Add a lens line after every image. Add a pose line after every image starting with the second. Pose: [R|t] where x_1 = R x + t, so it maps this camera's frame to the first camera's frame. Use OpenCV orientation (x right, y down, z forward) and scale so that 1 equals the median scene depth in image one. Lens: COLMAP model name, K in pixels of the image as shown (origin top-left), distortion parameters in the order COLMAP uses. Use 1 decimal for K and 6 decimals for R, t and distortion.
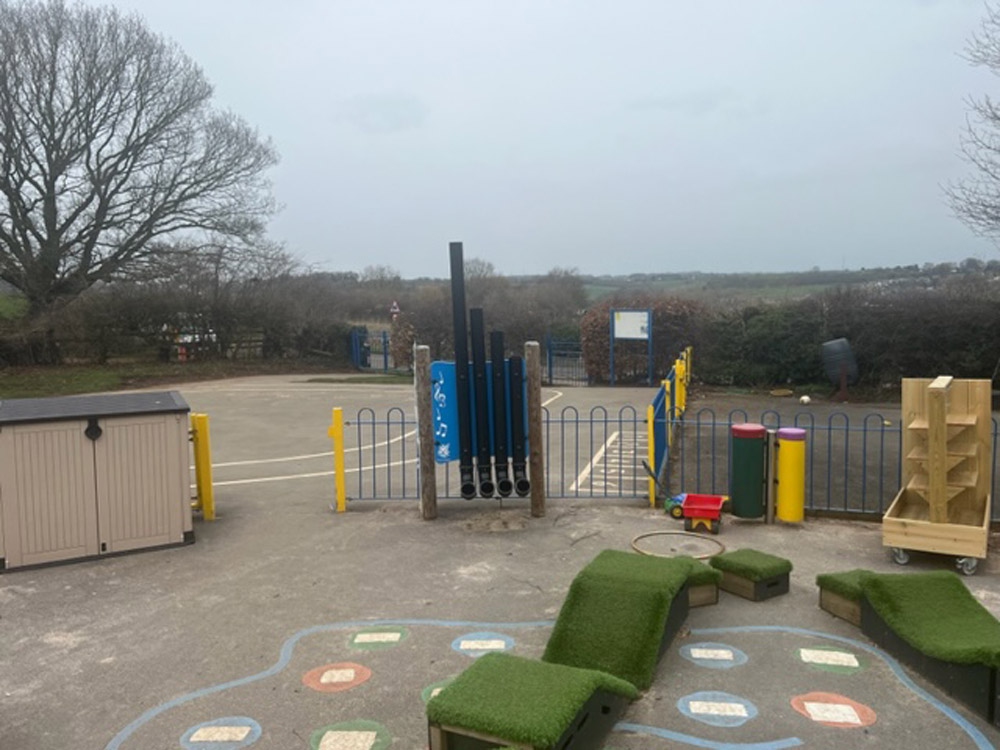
lens RADIAL K [[748.7, 0, 494.7], [0, 748.7, 368.7], [0, 0, 1]] dist [0.055351, -0.070430]
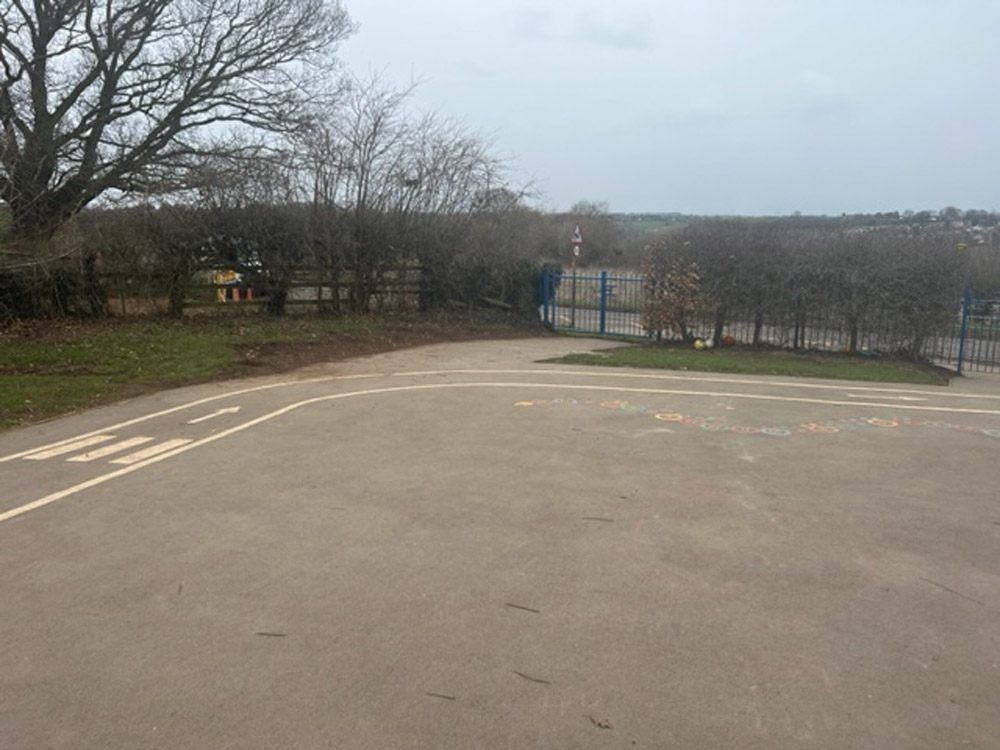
lens RADIAL K [[758.3, 0, 497.8], [0, 758.3, 378.0], [0, 0, 1]] dist [0.045294, -0.051238]
pose [[0.999133, 0.019594, 0.036730, -0.485728], [-0.022876, 0.995573, 0.091171, -0.031568], [-0.034781, -0.091932, 0.995158, 0.662455]]
